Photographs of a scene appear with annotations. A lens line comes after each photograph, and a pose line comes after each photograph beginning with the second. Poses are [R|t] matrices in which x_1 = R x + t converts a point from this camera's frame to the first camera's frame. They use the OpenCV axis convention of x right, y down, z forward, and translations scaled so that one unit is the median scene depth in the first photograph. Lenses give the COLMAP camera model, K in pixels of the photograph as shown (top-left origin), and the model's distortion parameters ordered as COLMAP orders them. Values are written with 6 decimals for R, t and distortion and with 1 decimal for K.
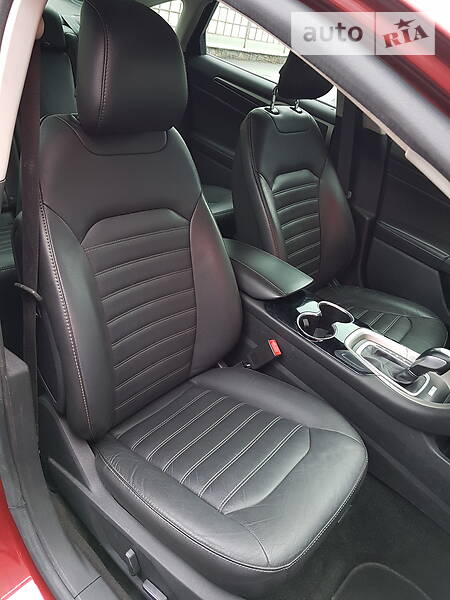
lens RADIAL K [[464.6, 0, 220.6], [0, 464.6, 298.6], [0, 0, 1]] dist [0.120558, -0.187332]
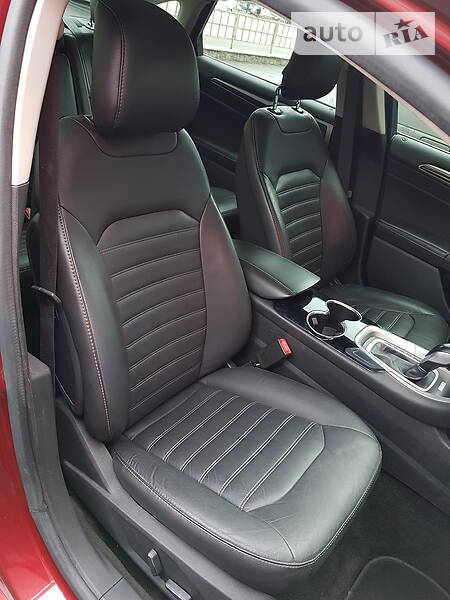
lens RADIAL K [[464.6, 0, 222.5], [0, 464.6, 301.1], [0, 0, 1]] dist [0.120558, -0.187332]
pose [[0.999582, -0.016107, 0.024002, -0.041278], [0.016036, 0.999866, 0.003136, 0.001743], [-0.024049, -0.002749, 0.999707, -0.003668]]
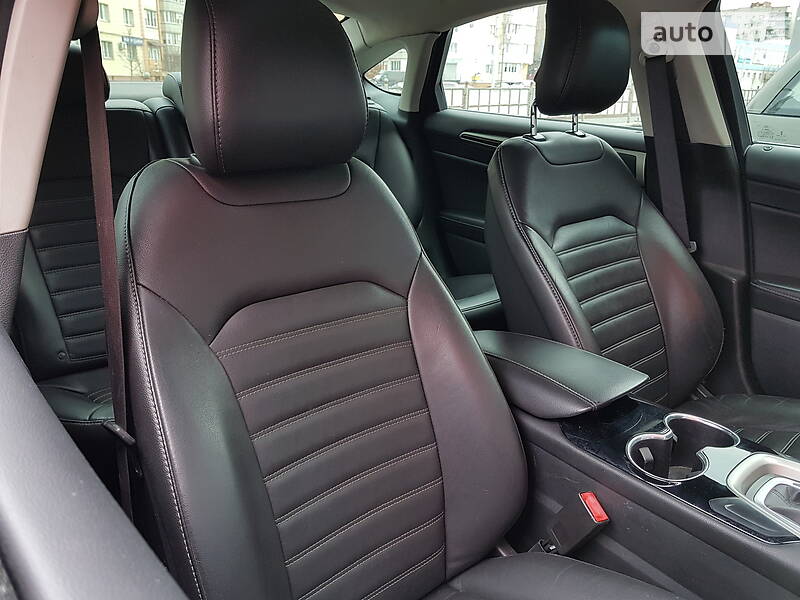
lens RADIAL K [[645.9, 0, 399.6], [0, 645.9, 302.4], [0, 0, 1]] dist [0.049140, -0.041618]
pose [[0.970351, -0.150465, -0.189152, 0.078669], [0.098260, 0.960584, -0.260045, 0.052986], [0.220824, 0.233749, 0.946889, 0.187174]]
